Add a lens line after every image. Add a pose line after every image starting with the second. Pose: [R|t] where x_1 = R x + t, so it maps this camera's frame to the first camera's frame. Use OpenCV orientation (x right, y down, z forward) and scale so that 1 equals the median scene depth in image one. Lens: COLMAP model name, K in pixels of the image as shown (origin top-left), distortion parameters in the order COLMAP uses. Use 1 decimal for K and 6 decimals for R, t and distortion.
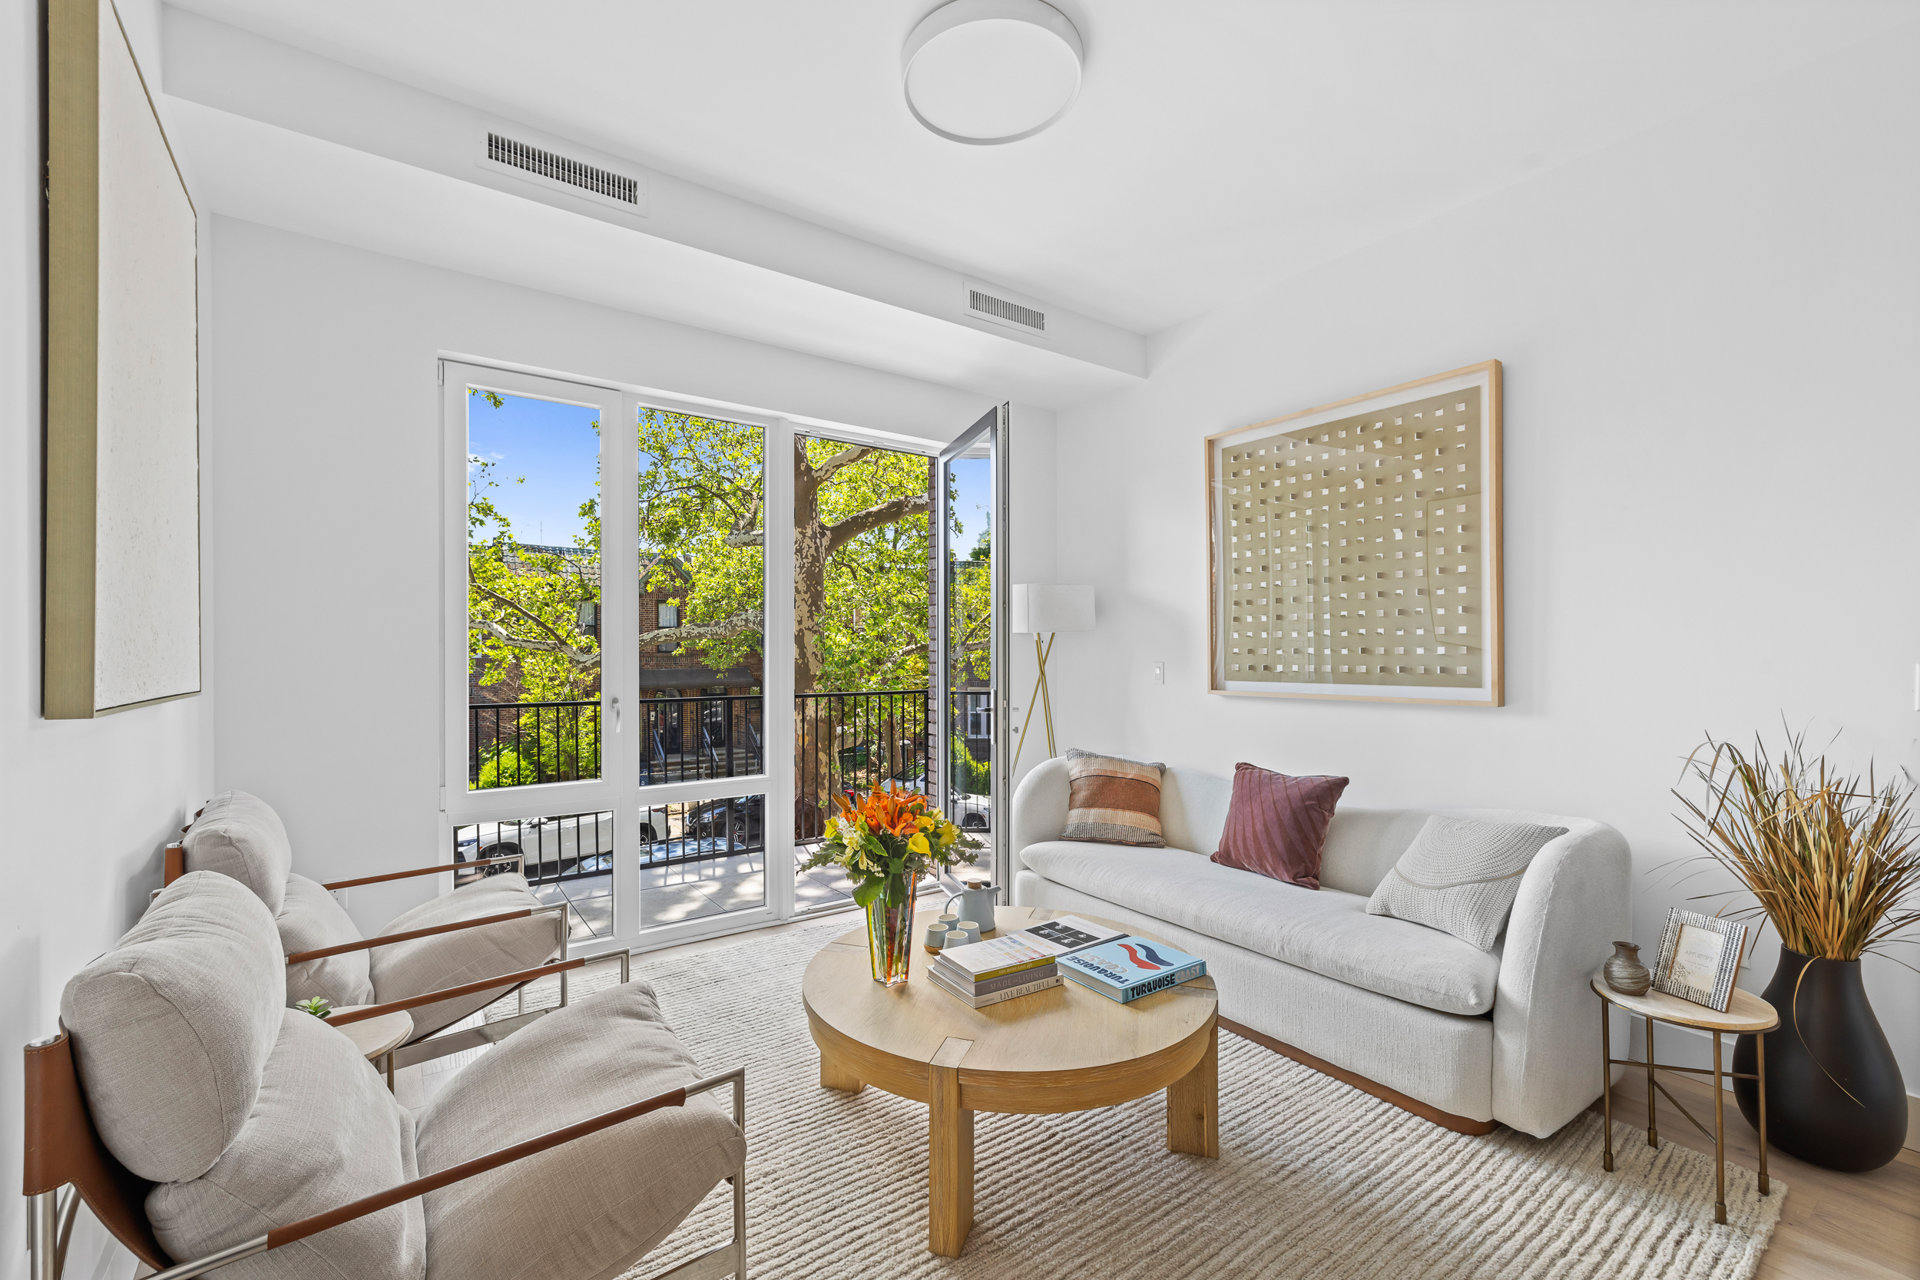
lens RADIAL K [[812.3, 0, 958.8], [0, 812.3, 656.1], [0, 0, 1]] dist [0.001898, 0.000437]
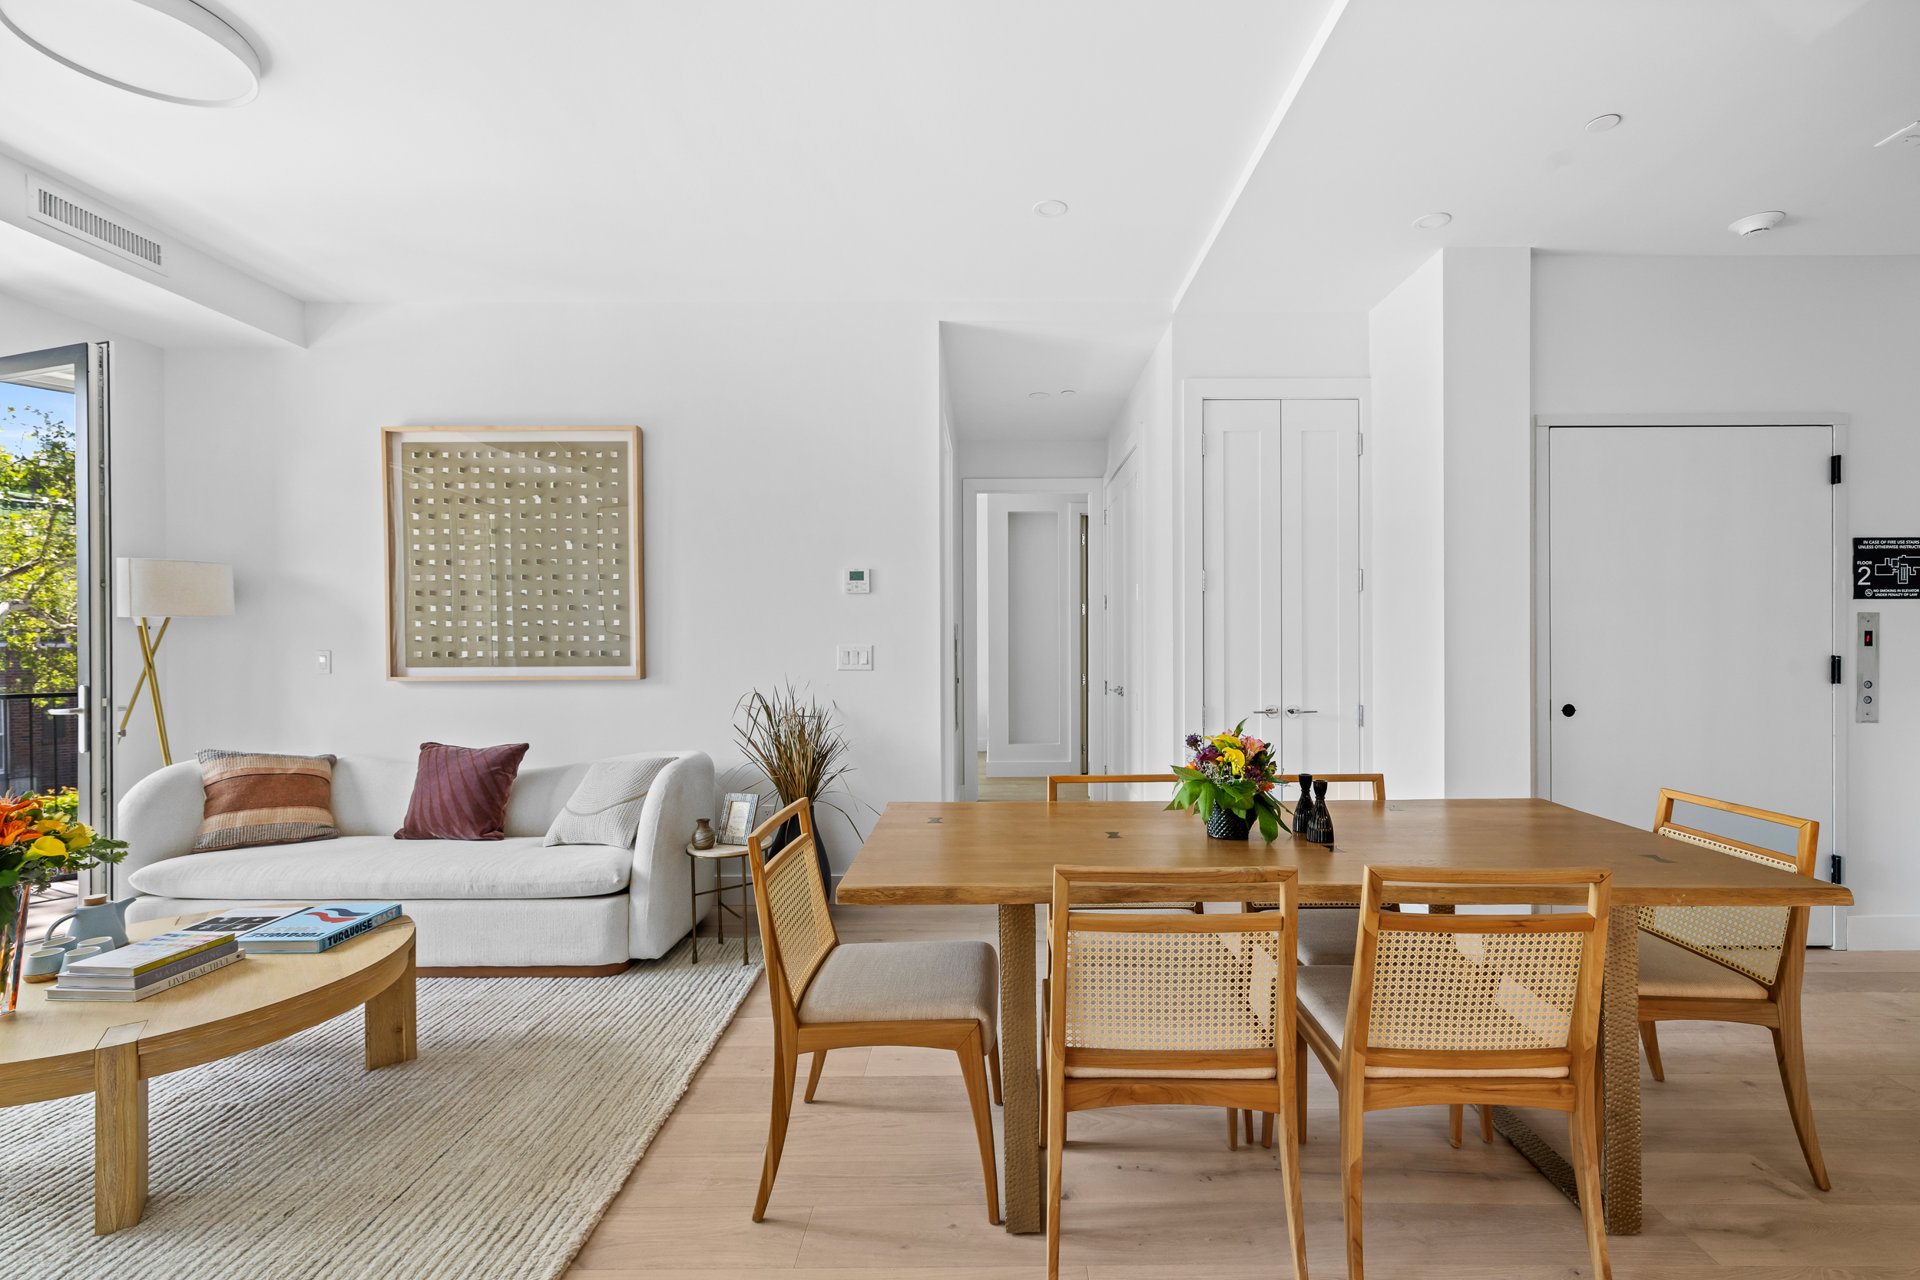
lens RADIAL K [[848.4, 0, 993.3], [0, 848.4, 641.5], [0, 0, 1]] dist [0.001966, 0.000037]
pose [[0.589061, -0.004160, 0.808078, -0.129213], [0.005351, 0.999985, 0.001248, 0.000068], [-0.808071, 0.003589, 0.589075, -0.293604]]
